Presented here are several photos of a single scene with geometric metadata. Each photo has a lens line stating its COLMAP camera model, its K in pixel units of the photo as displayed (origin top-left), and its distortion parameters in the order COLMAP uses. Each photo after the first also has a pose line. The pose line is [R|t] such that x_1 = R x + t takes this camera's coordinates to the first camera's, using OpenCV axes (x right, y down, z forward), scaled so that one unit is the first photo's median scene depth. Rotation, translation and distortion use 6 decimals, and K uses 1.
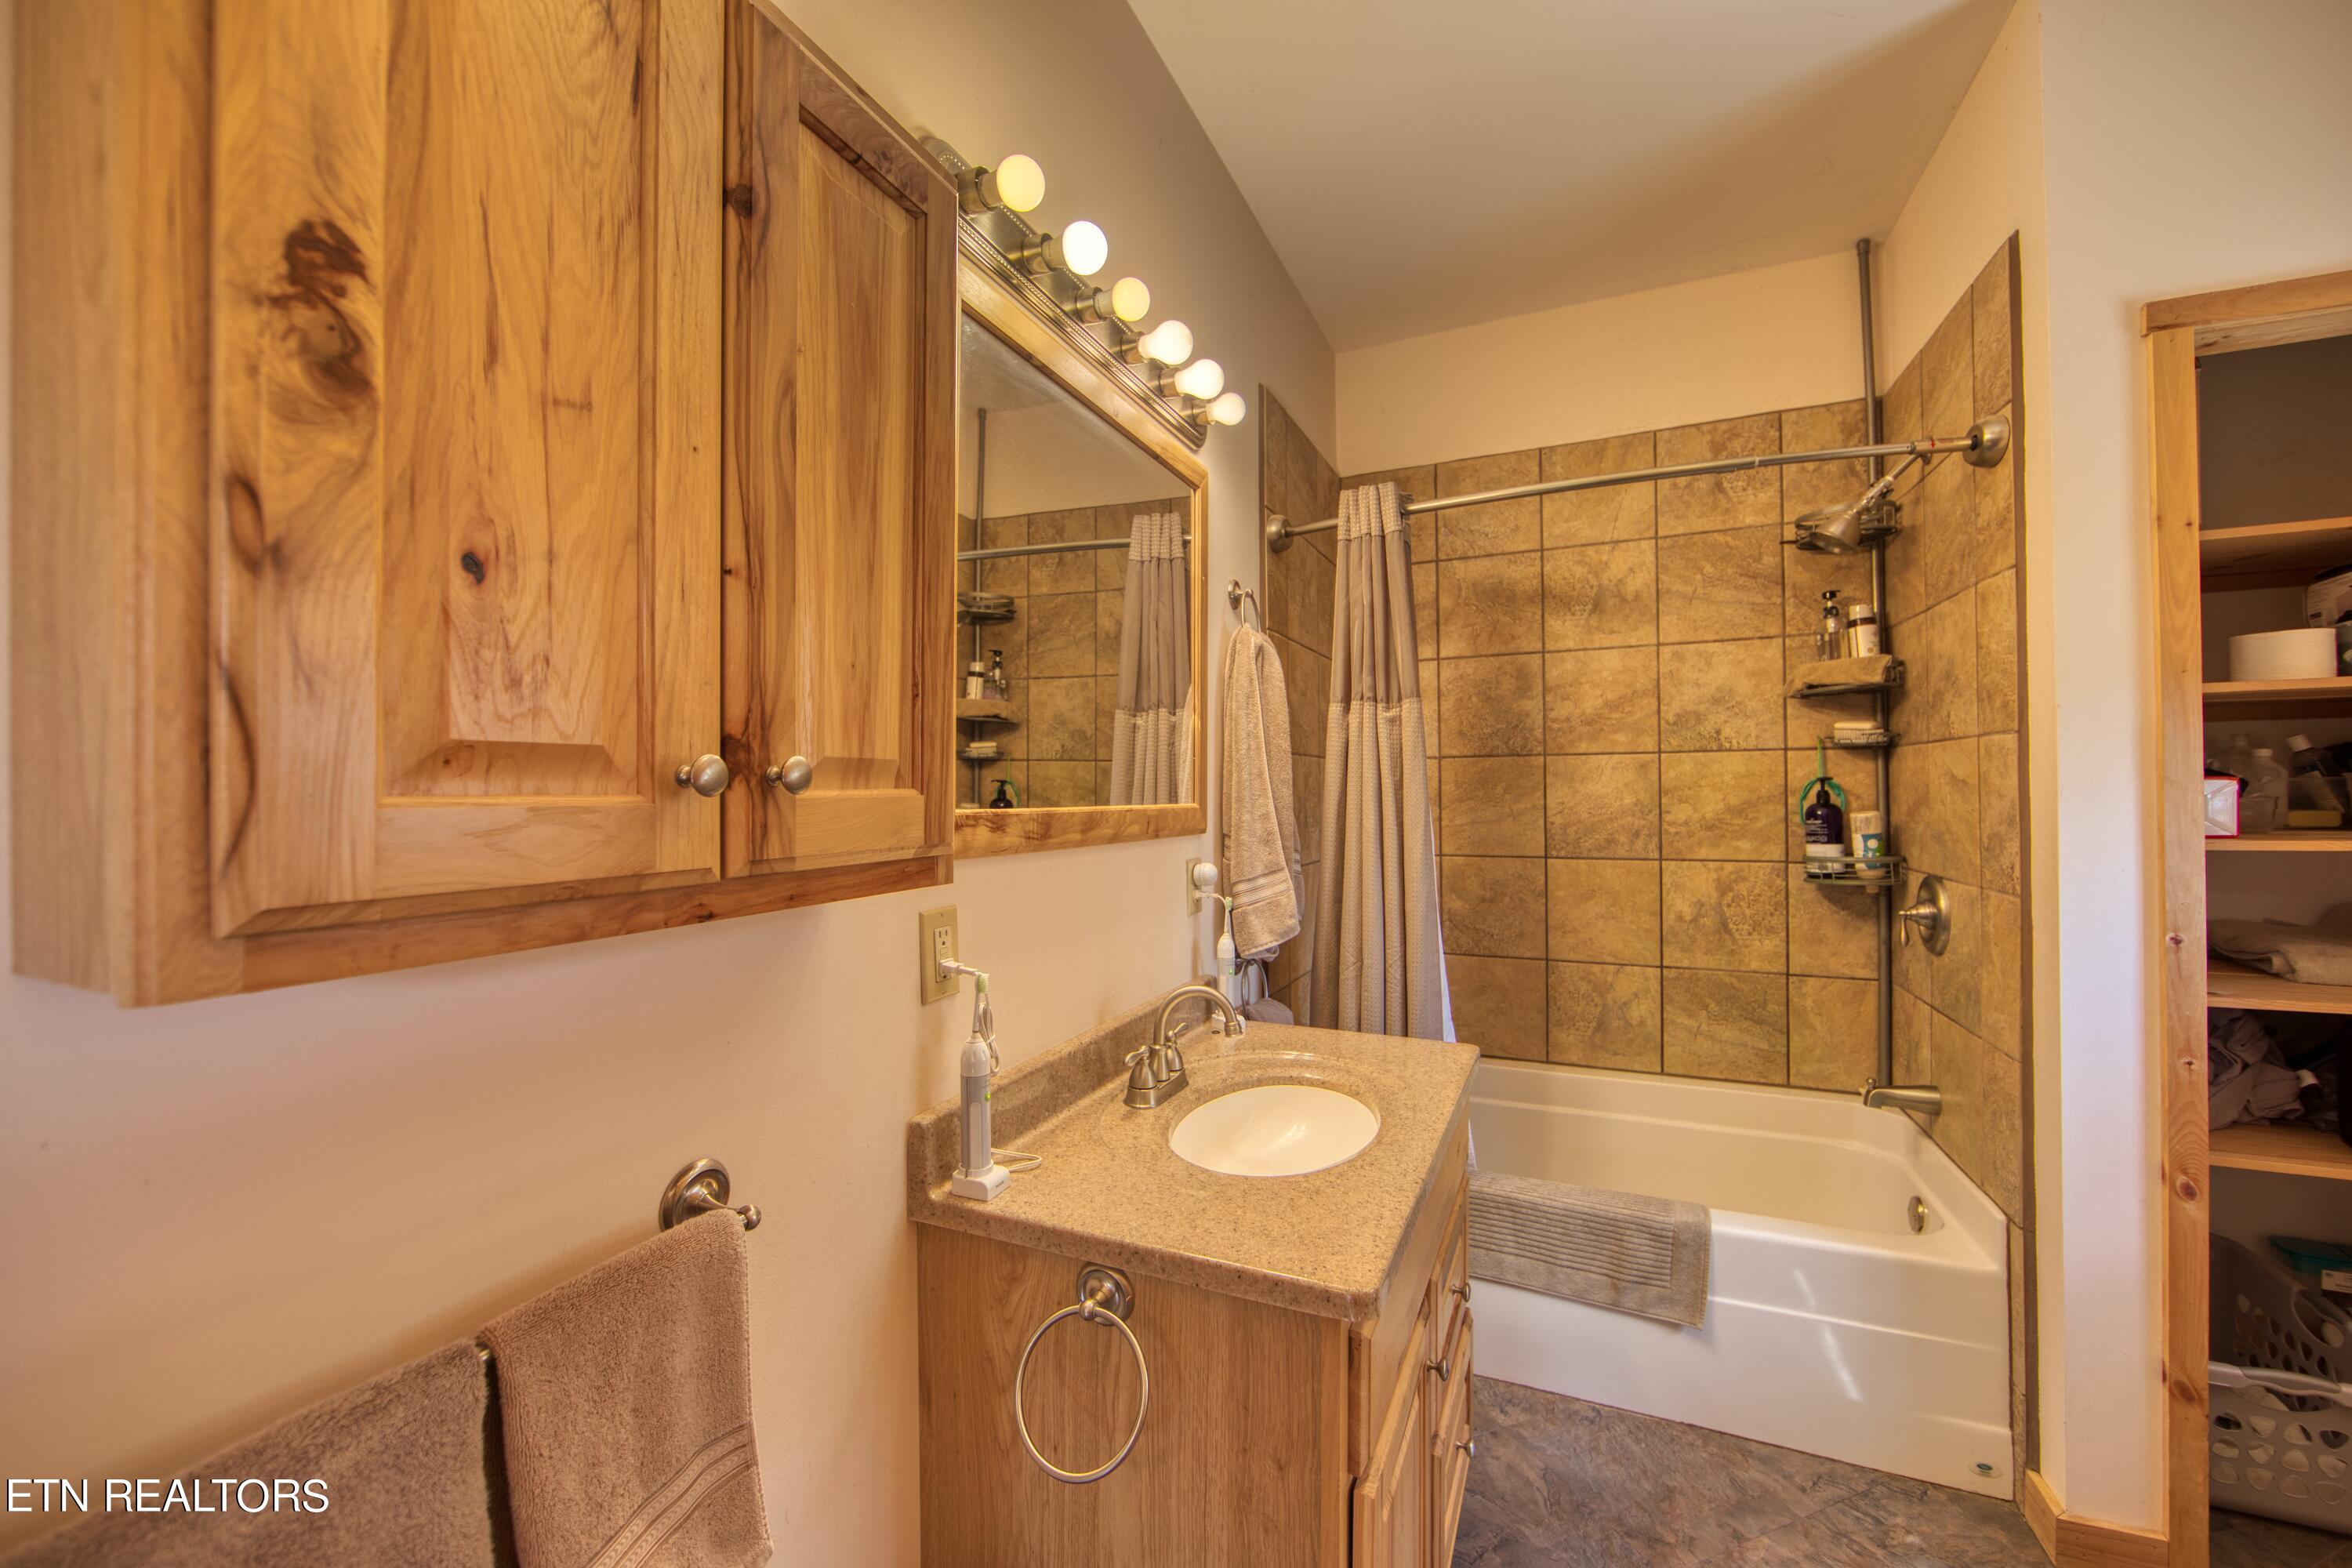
lens RADIAL K [[922.8, 0, 1176.7], [0, 922.8, 791.2], [0, 0, 1]] dist [-0.011095, 0.000475]
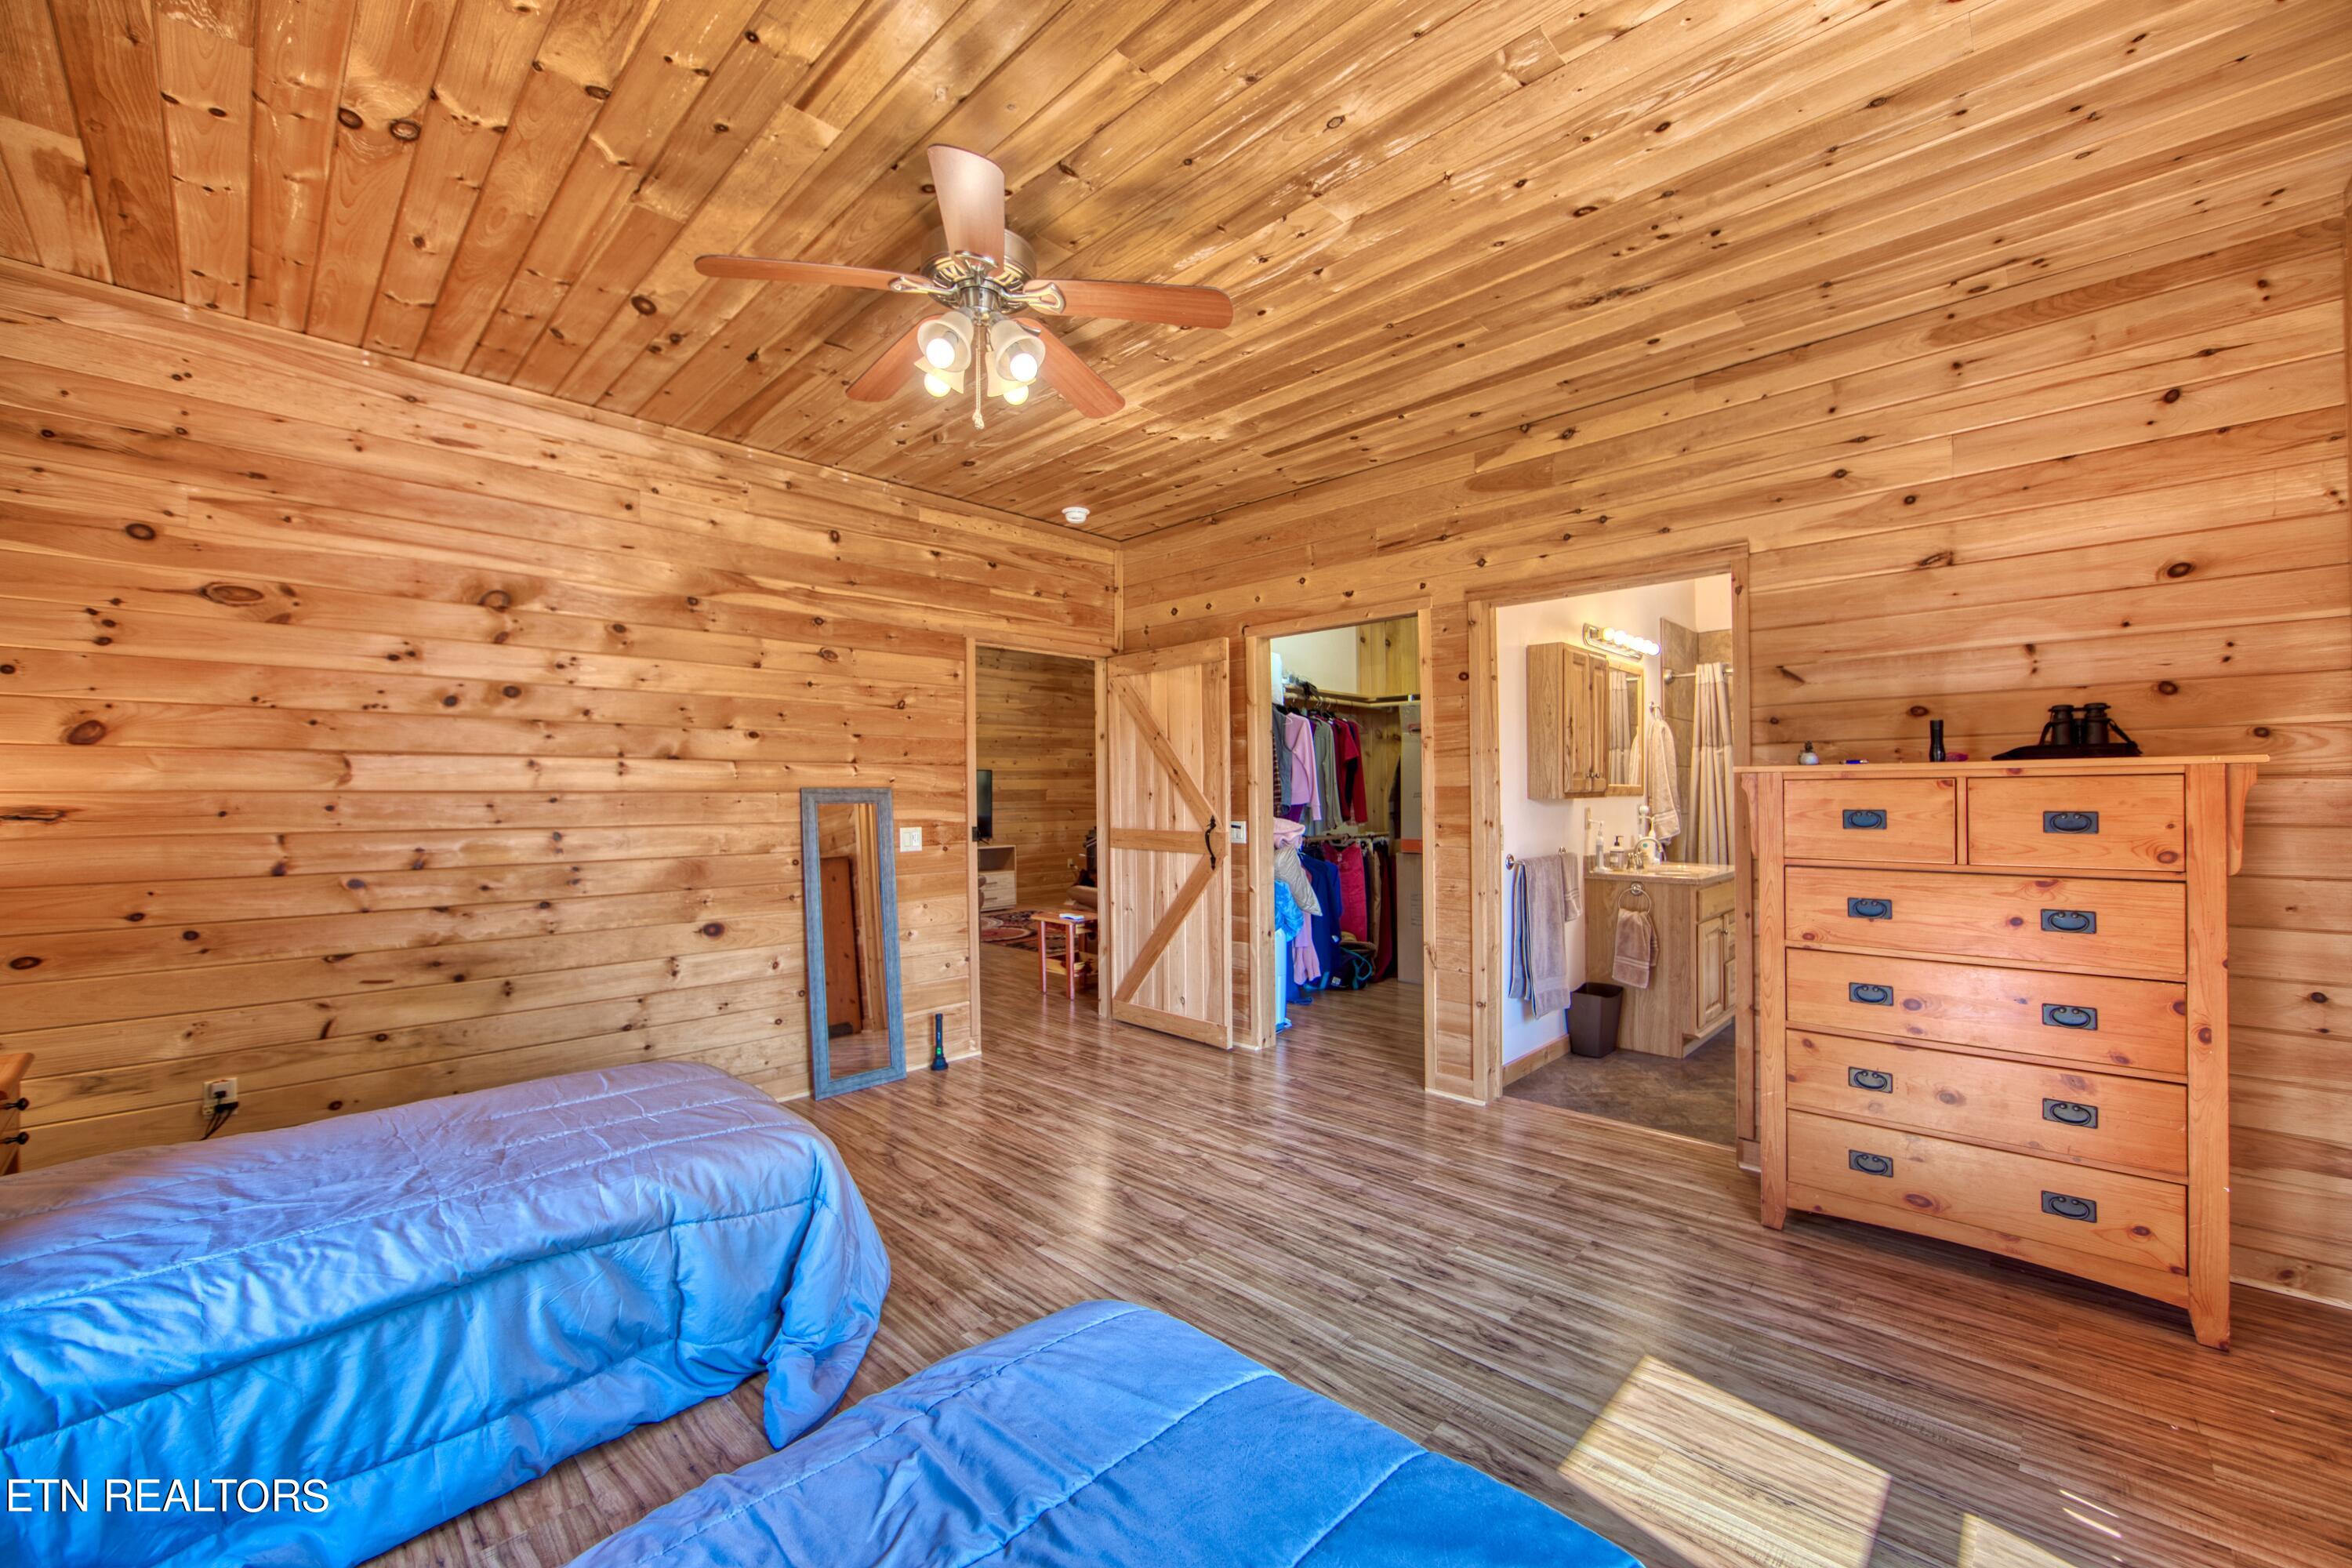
lens RADIAL K [[922.8, 0, 1169.6], [0, 922.8, 785.1], [0, 0, 1]] dist [-0.011095, 0.000475]
pose [[0.935362, -0.007393, -0.353615, -0.316359], [0.007178, 0.999972, -0.001920, 0.008078], [0.353620, -0.000743, 0.935389, -2.071584]]
